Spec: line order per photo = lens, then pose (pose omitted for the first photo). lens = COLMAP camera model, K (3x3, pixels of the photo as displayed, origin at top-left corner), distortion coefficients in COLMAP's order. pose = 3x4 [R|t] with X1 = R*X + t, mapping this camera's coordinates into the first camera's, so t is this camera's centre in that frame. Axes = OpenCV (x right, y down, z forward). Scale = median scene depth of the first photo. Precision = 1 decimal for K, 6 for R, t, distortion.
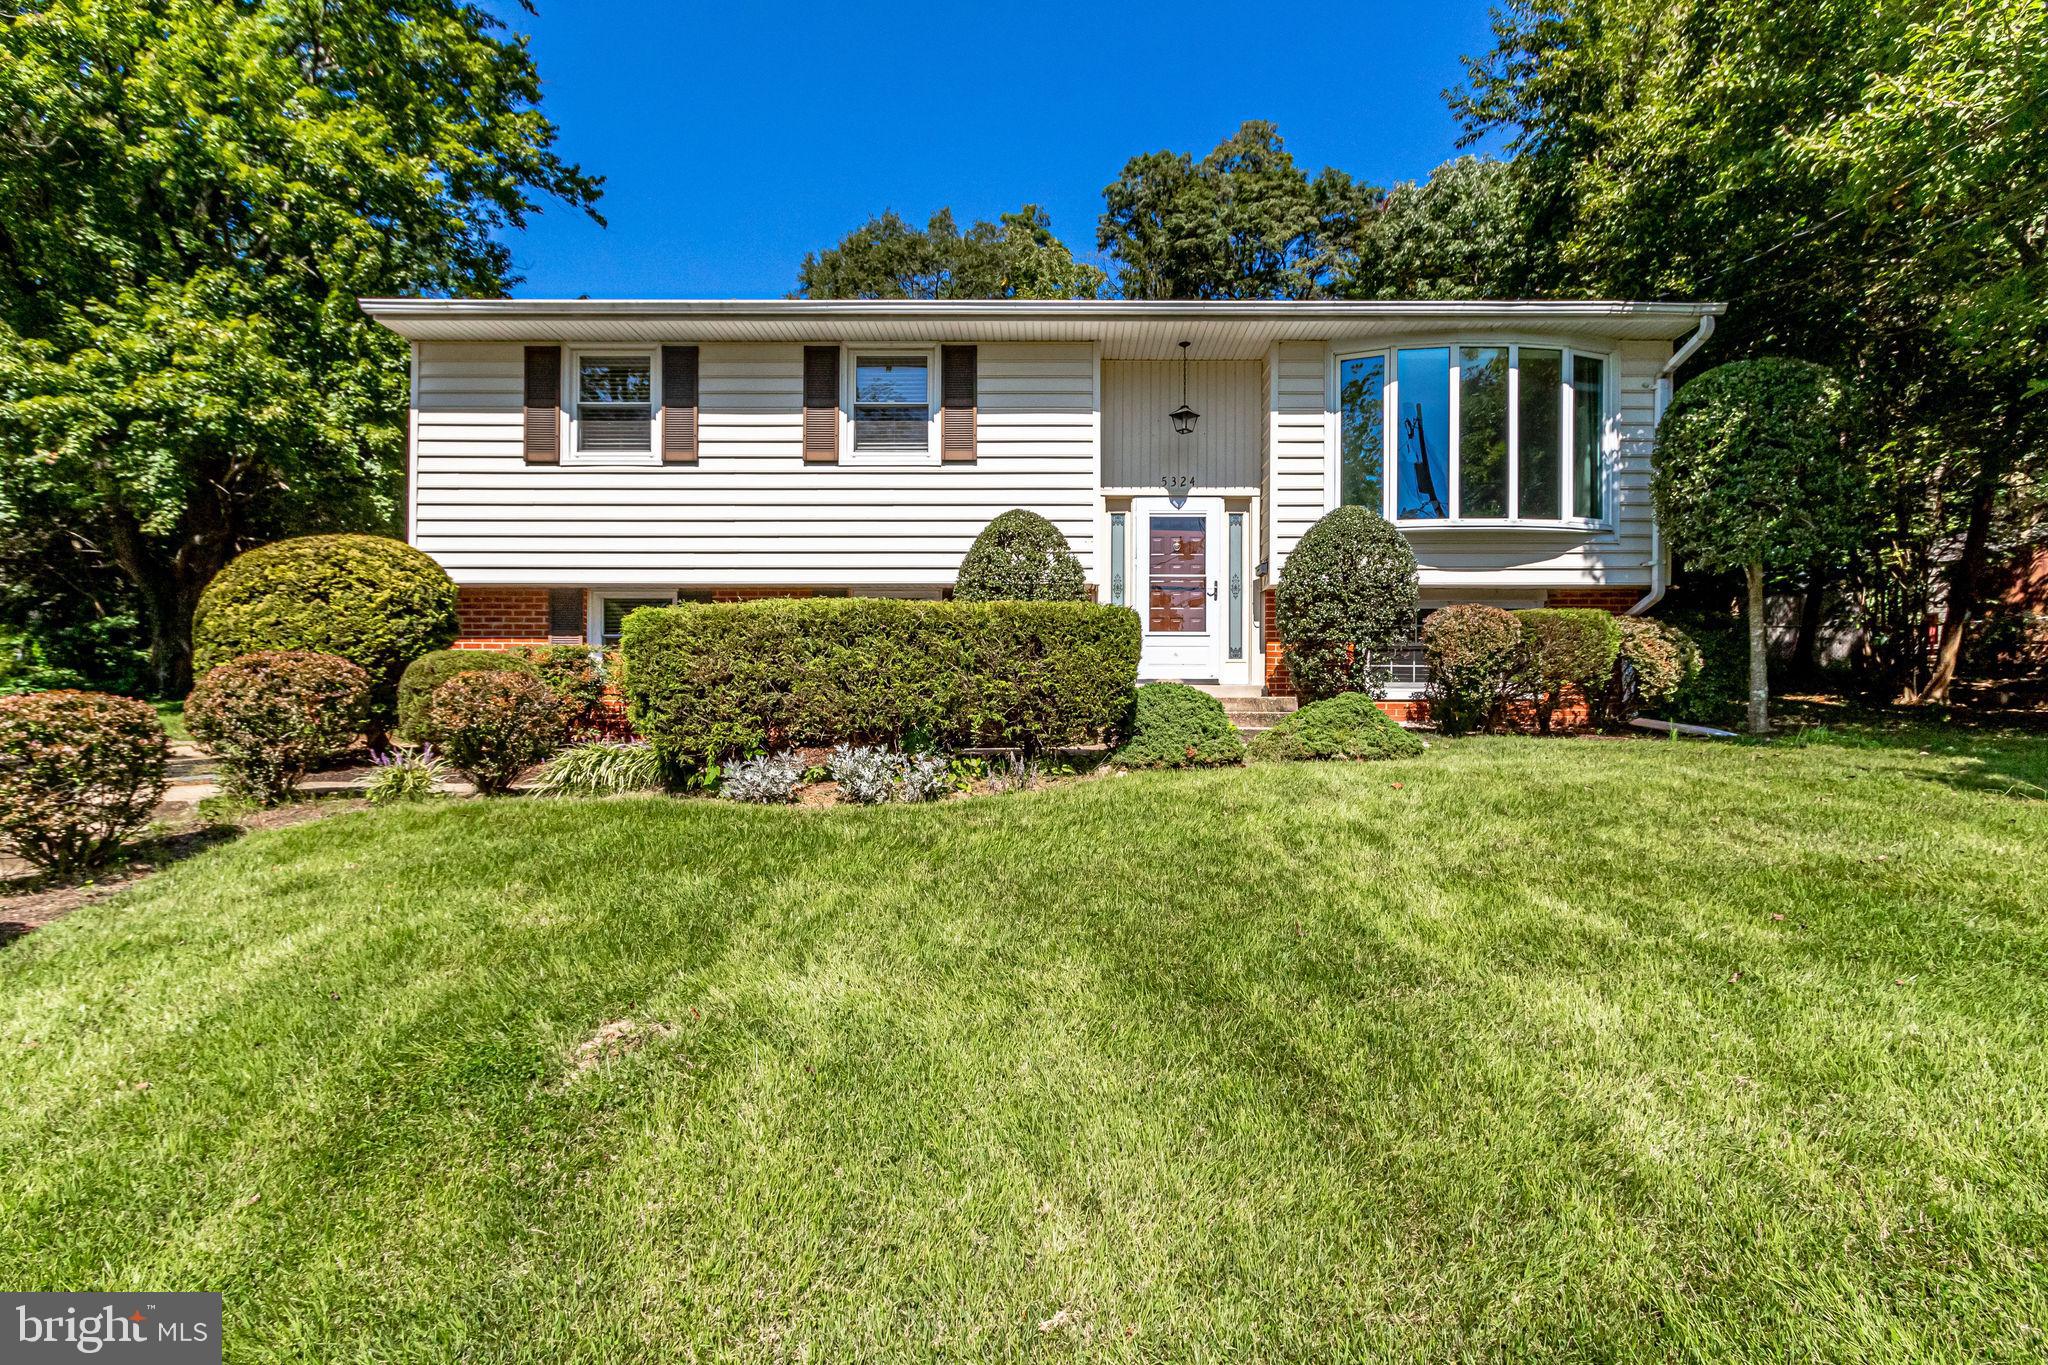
lens RADIAL K [[967.7, 0, 1029.1], [0, 967.7, 694.5], [0, 0, 1]] dist [0.004582, 0.001279]
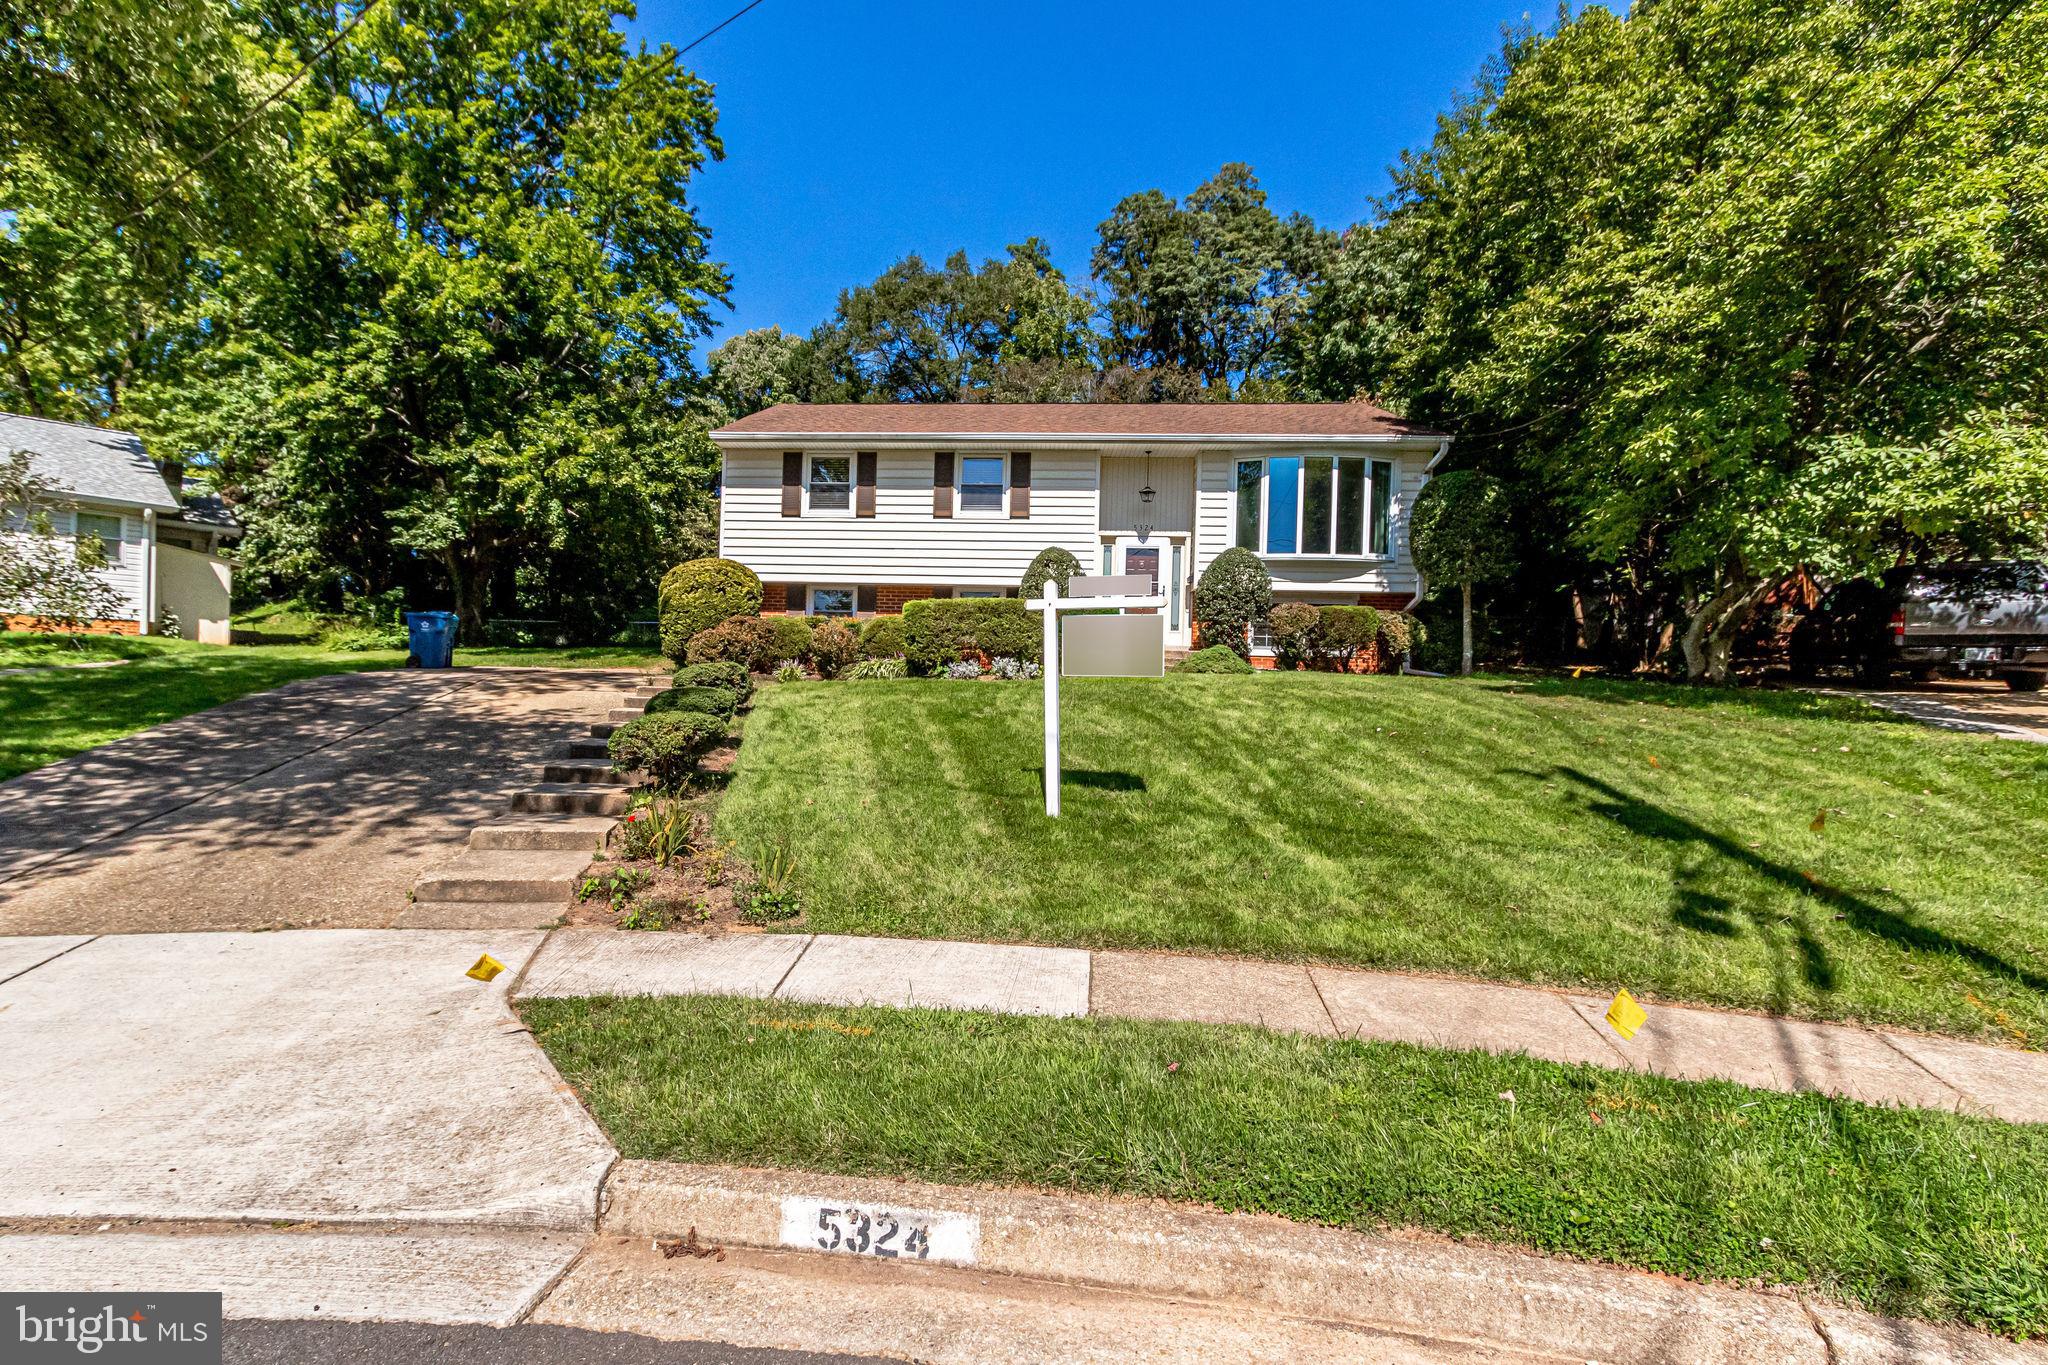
lens RADIAL K [[993.2, 0, 920.5], [0, 993.2, 690.1], [0, 0, 1]] dist [-0.000030, 0.000291]
pose [[0.996342, 0.024266, -0.081933, -0.096299], [-0.023023, 0.999606, 0.016079, 0.054722], [0.082291, -0.014133, 0.996508, -0.854385]]
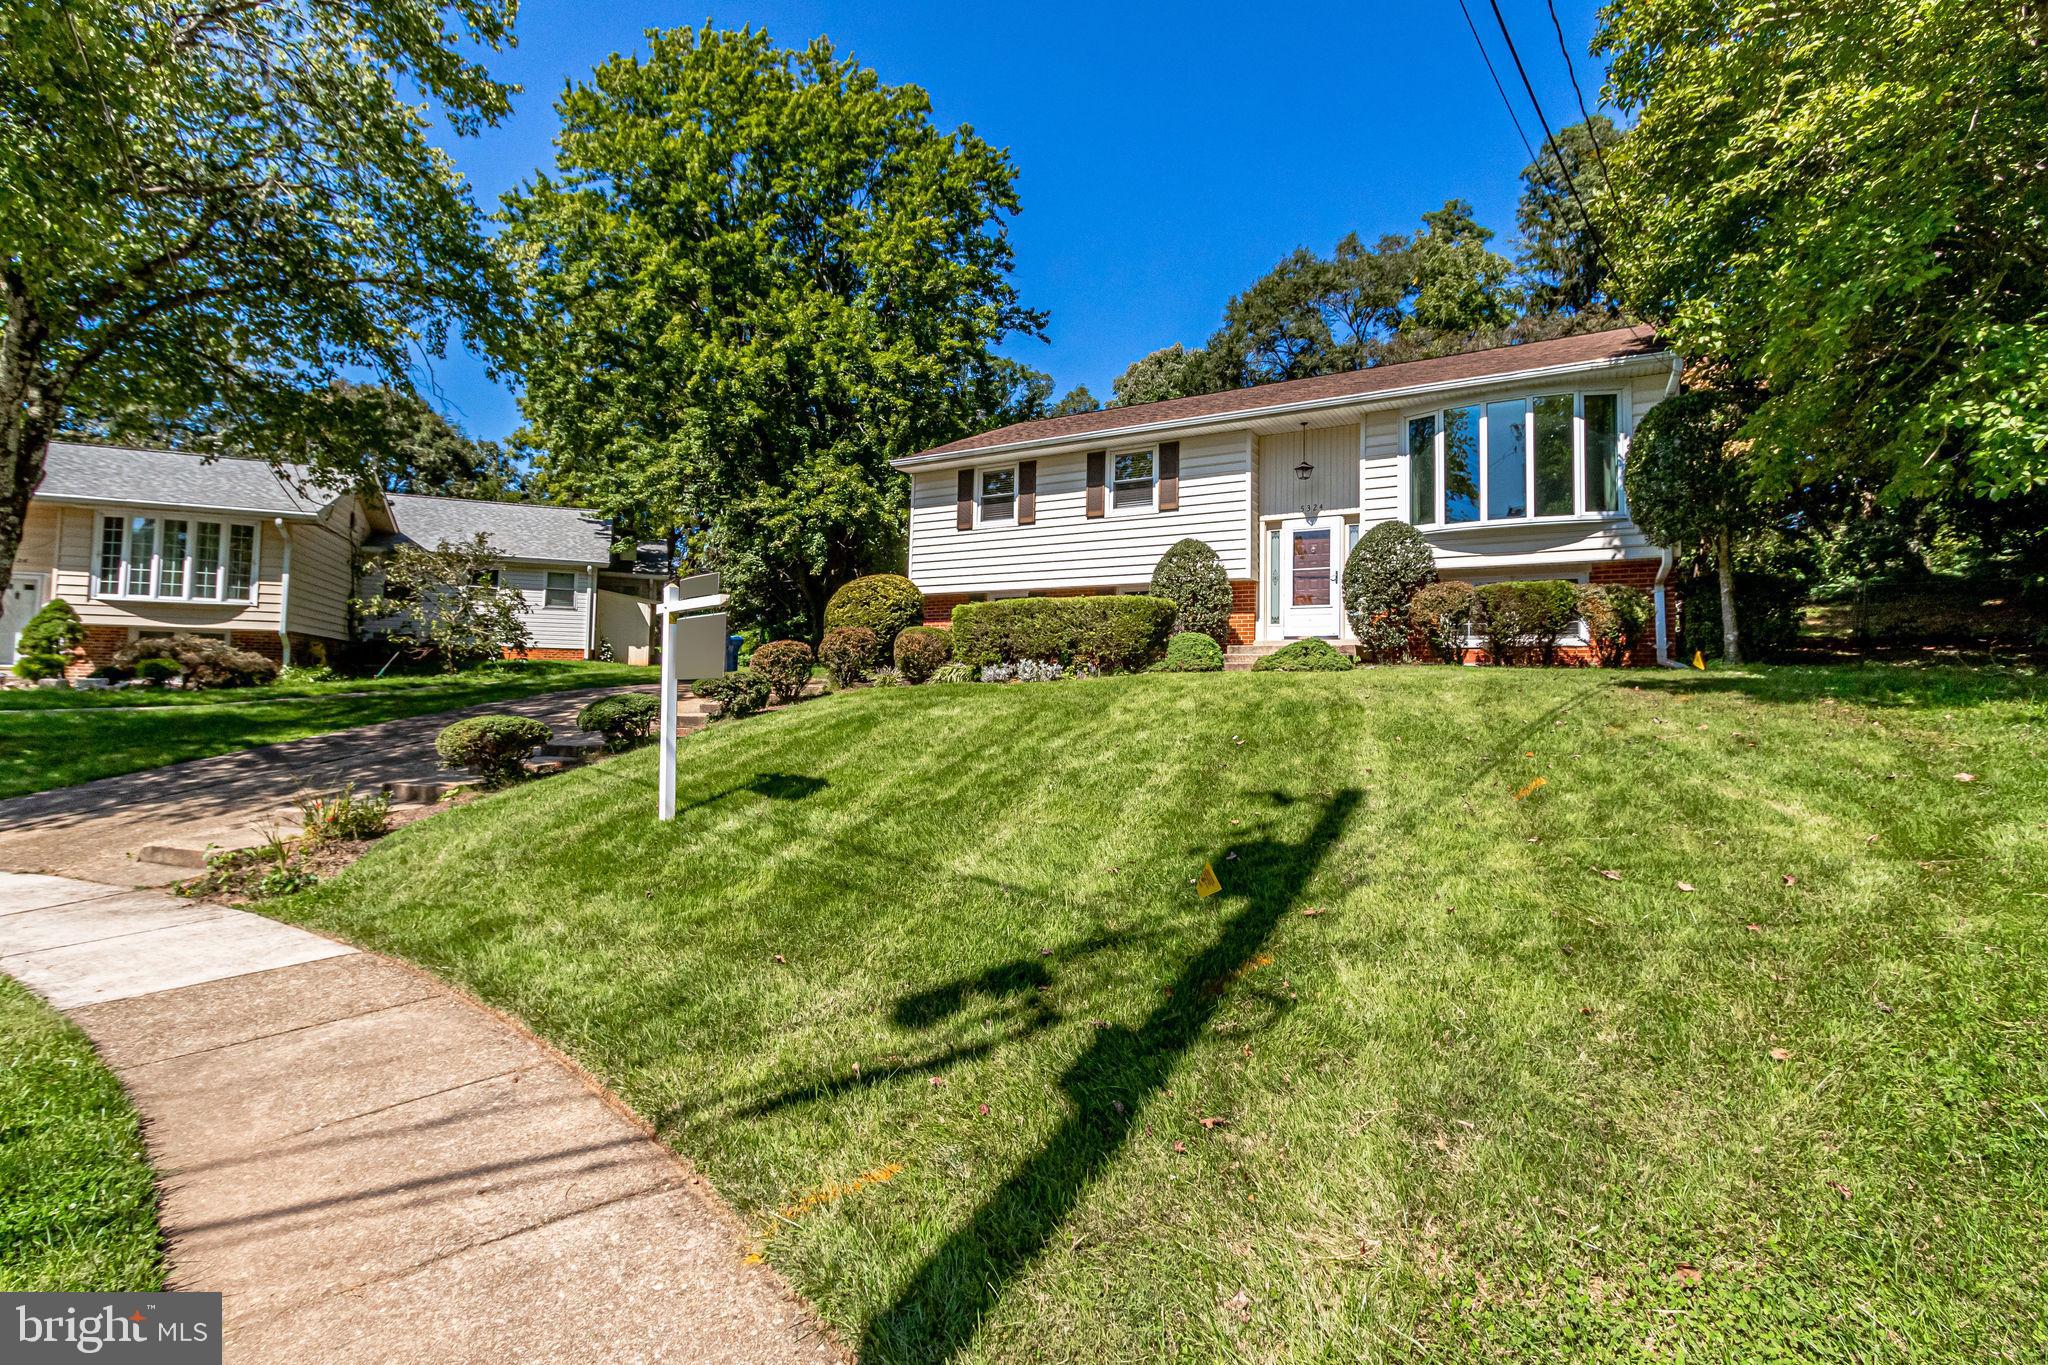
lens RADIAL K [[960.7, 0, 999.1], [0, 960.7, 623.9], [0, 0, 1]] dist [0.001641, -0.000311]
pose [[0.851172, -0.025131, -0.524284, 0.551430], [-0.003322, 0.998575, -0.053259, 0.049946], [0.524876, 0.047074, 0.849876, -0.578841]]
